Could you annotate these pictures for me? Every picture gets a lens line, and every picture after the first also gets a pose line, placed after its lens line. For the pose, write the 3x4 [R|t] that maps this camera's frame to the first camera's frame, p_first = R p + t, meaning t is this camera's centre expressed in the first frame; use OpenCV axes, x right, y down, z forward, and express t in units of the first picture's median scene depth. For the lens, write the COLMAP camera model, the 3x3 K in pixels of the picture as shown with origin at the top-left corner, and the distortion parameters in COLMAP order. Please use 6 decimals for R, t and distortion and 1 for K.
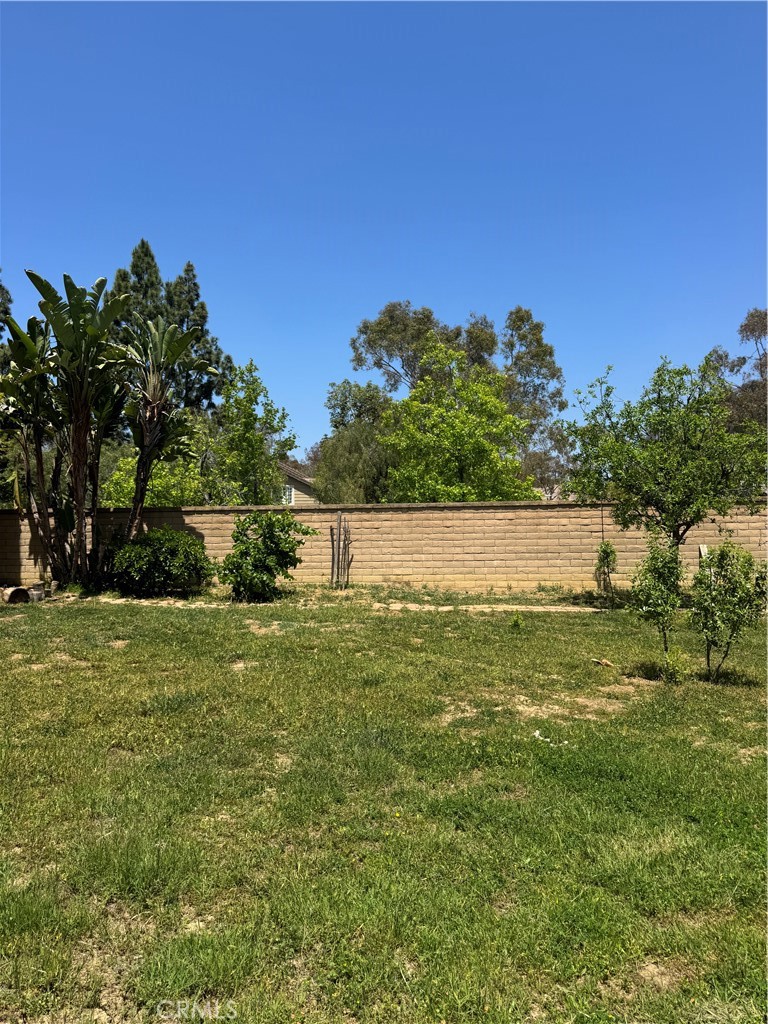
lens RADIAL K [[745.8, 0, 382.6], [0, 745.8, 512.1], [0, 0, 1]] dist [-0.007530, 0.006998]
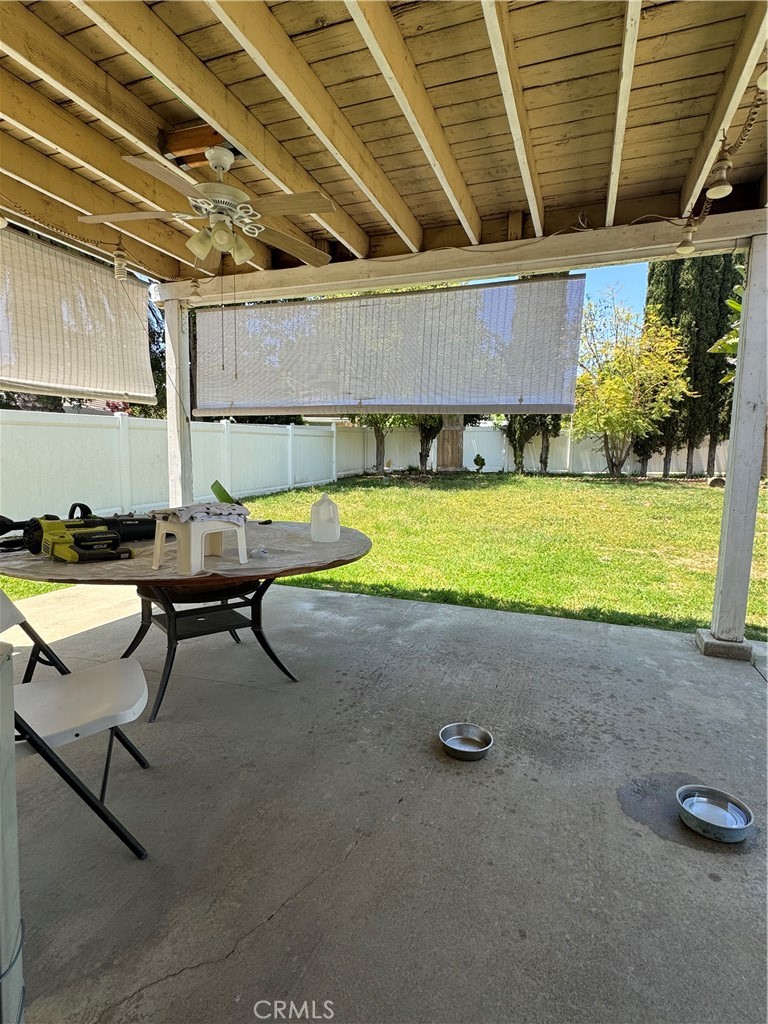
lens RADIAL K [[520.7, 0, 382.2], [0, 520.7, 510.2], [0, 0, 1]] dist [-0.002822, 0.000212]
pose [[0.151778, 0.125109, -0.980465, 0.347509], [0.035831, 0.990609, 0.131950, -0.001403], [0.987765, -0.055158, 0.145870, 0.088794]]
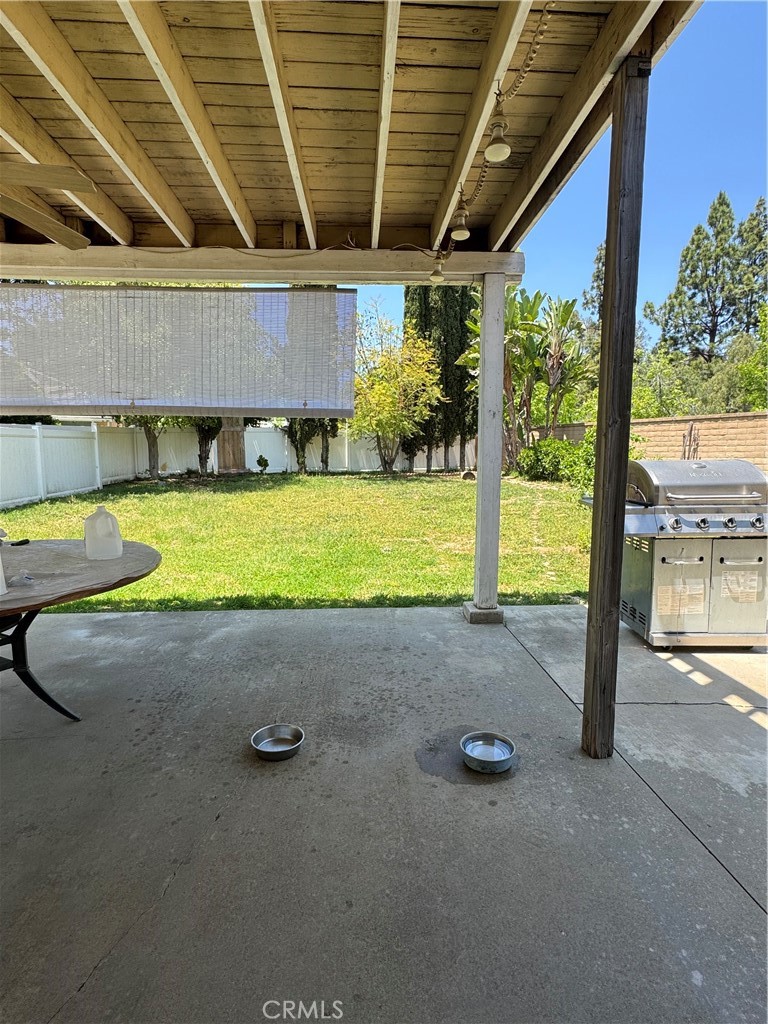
lens RADIAL K [[520.7, 0, 382.3], [0, 520.7, 511.5], [0, 0, 1]] dist [-0.002822, 0.000212]
pose [[0.535103, 0.105463, -0.838178, 0.349171], [0.039706, 0.987941, 0.149656, -0.002817], [0.843853, -0.113362, 0.524463, 0.084943]]
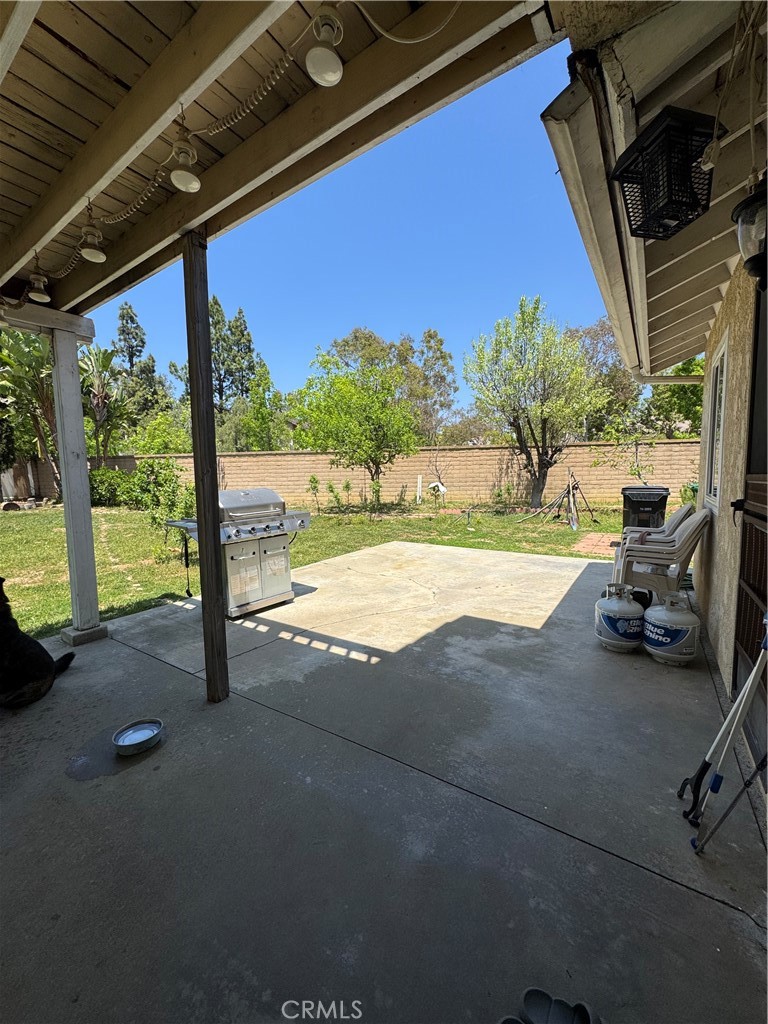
lens RADIAL K [[408.4, 0, 385.4], [0, 408.4, 512.7], [0, 0, 1]] dist [-0.003893, 0.000066]
pose [[0.997139, 0.002613, -0.075543, 0.346392], [0.008680, 0.988831, 0.148787, -0.009133], [0.075088, -0.149017, 0.985980, 0.061538]]
